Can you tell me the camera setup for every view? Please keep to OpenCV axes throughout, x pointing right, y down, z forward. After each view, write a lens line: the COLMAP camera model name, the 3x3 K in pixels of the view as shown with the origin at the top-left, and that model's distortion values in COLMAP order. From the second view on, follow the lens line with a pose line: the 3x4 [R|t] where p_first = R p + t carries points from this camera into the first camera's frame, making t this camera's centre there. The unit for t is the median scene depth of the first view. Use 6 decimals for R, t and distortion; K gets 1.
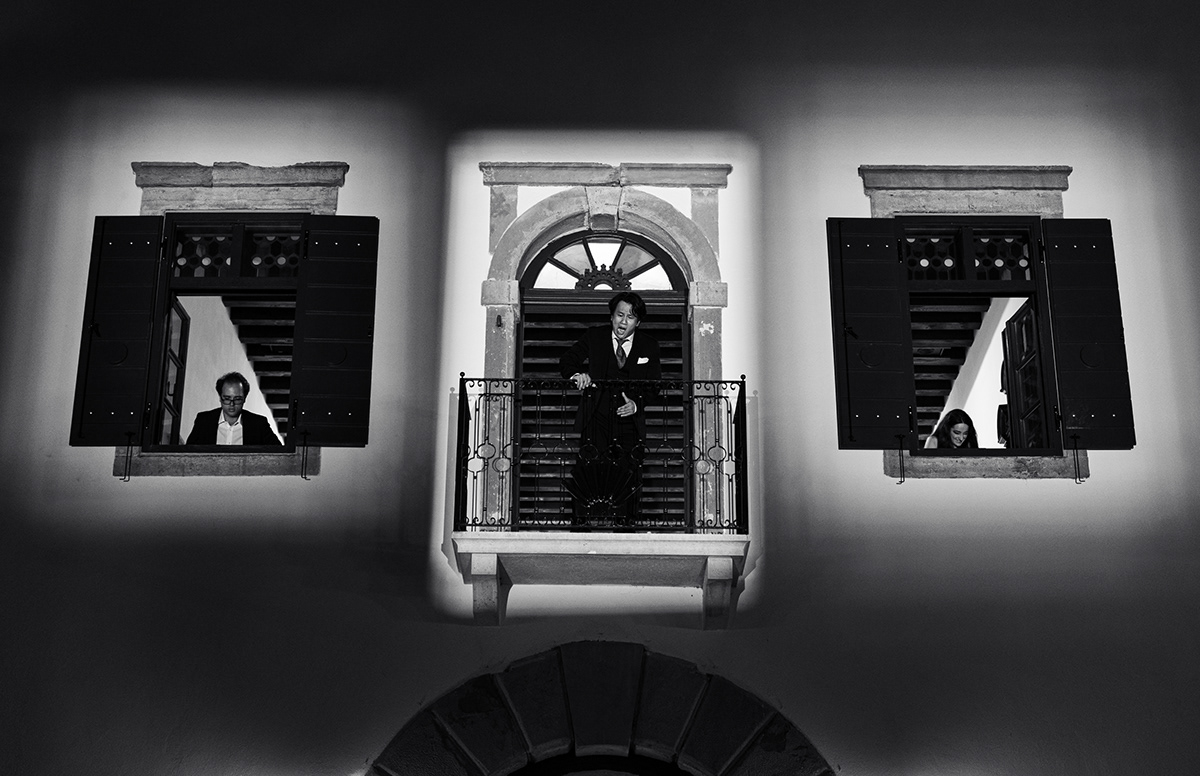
lens RADIAL K [[1908.3, 0, 608.1], [0, 1908.3, 382.1], [0, 0, 1]] dist [0.003401, 0.000000]
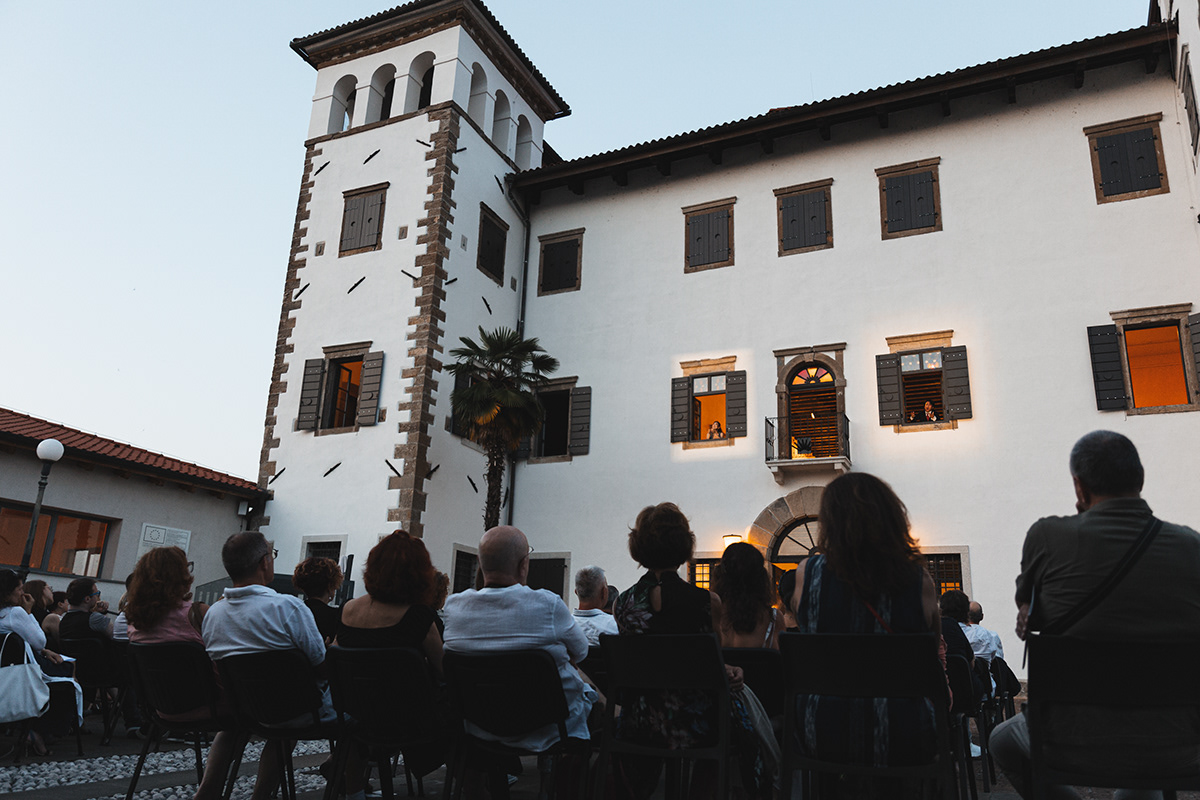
lens RADIAL K [[917.0, 0, 605.1], [0, 917.0, 394.4], [0, 0, 1]] dist [-0.000472, -0.002991]
pose [[0.907082, -0.098474, -0.409274, 0.337311], [0.130960, 0.990021, 0.052044, -0.165073], [0.400065, -0.100807, 0.910926, -0.671707]]
